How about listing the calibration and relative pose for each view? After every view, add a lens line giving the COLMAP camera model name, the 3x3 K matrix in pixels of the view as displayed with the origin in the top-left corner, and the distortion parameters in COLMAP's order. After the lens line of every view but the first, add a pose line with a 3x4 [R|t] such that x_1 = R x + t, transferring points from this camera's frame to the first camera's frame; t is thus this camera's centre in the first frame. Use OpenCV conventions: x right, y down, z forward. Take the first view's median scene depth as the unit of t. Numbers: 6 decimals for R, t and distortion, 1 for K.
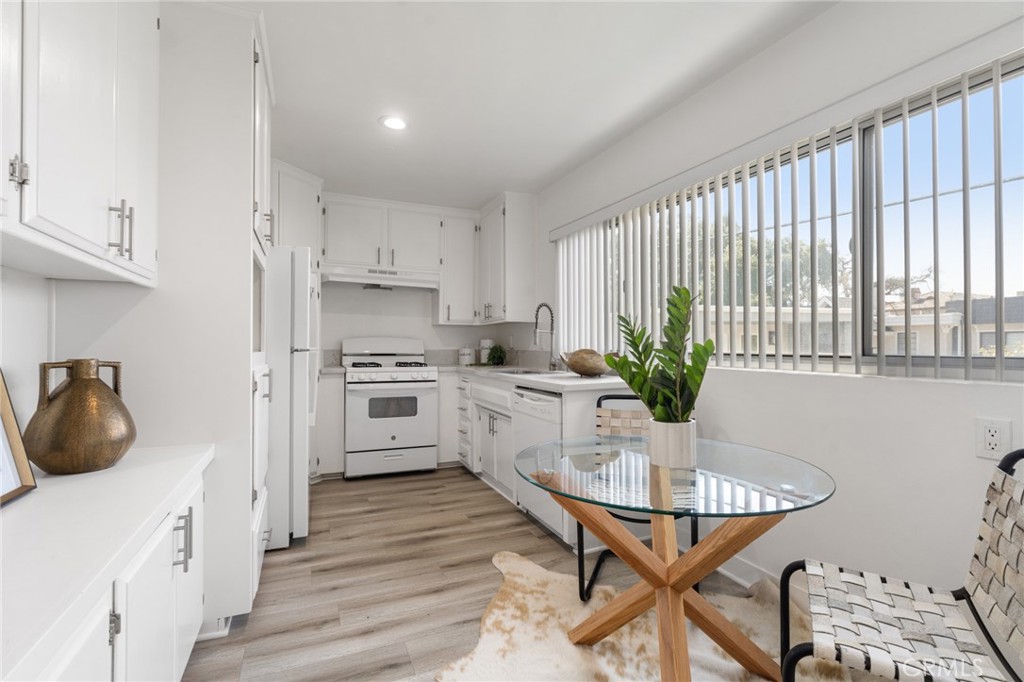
lens RADIAL K [[459.3, 0, 508.5], [0, 459.3, 340.6], [0, 0, 1]] dist [-0.008853, 0.003859]
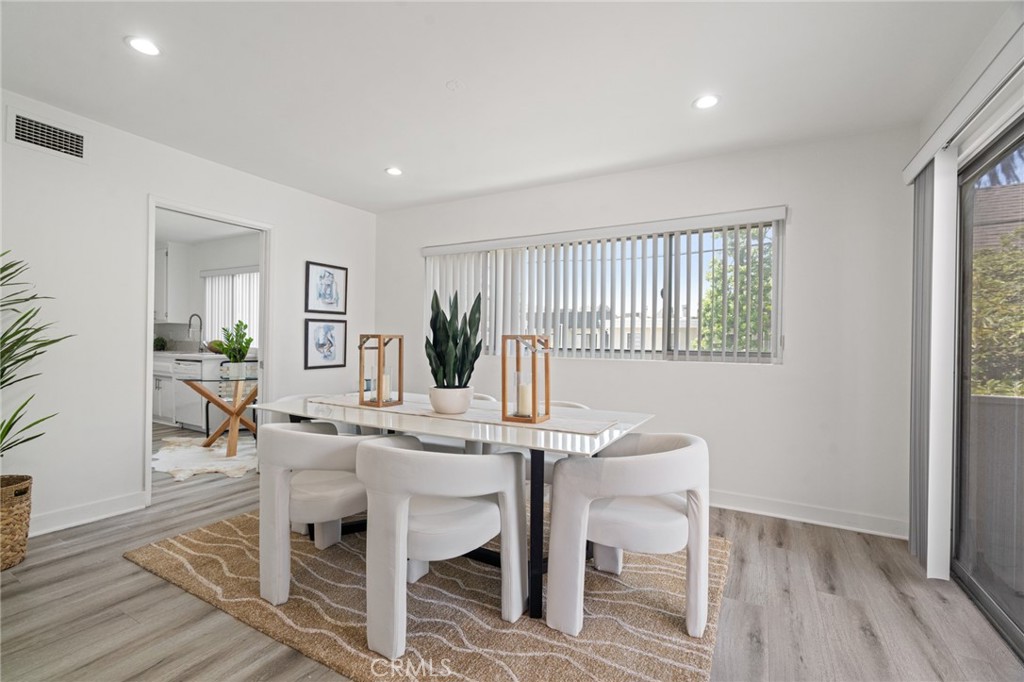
lens RADIAL K [[459.3, 0, 505.8], [0, 459.3, 340.6], [0, 0, 1]] dist [-0.008853, 0.003859]
pose [[0.798307, 0.006625, 0.602214, -0.023768], [-0.015299, 0.999840, 0.009280, -0.011853], [-0.602056, -0.016621, 0.798281, -0.940092]]
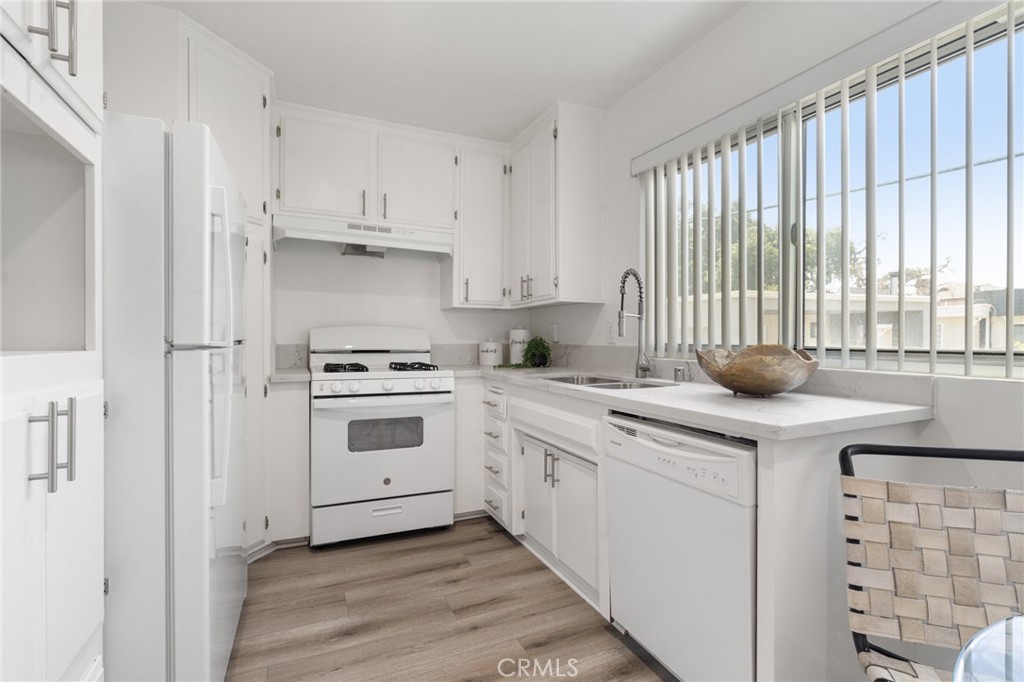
lens RADIAL K [[495.8, 0, 516.5], [0, 495.8, 339.7], [0, 0, 1]] dist [-0.012274, 0.004591]
pose [[0.999880, 0.000049, 0.015478, -0.079804], [-0.000259, 0.999908, 0.013586, 0.003638], [-0.015476, -0.013588, 0.999788, 0.305359]]
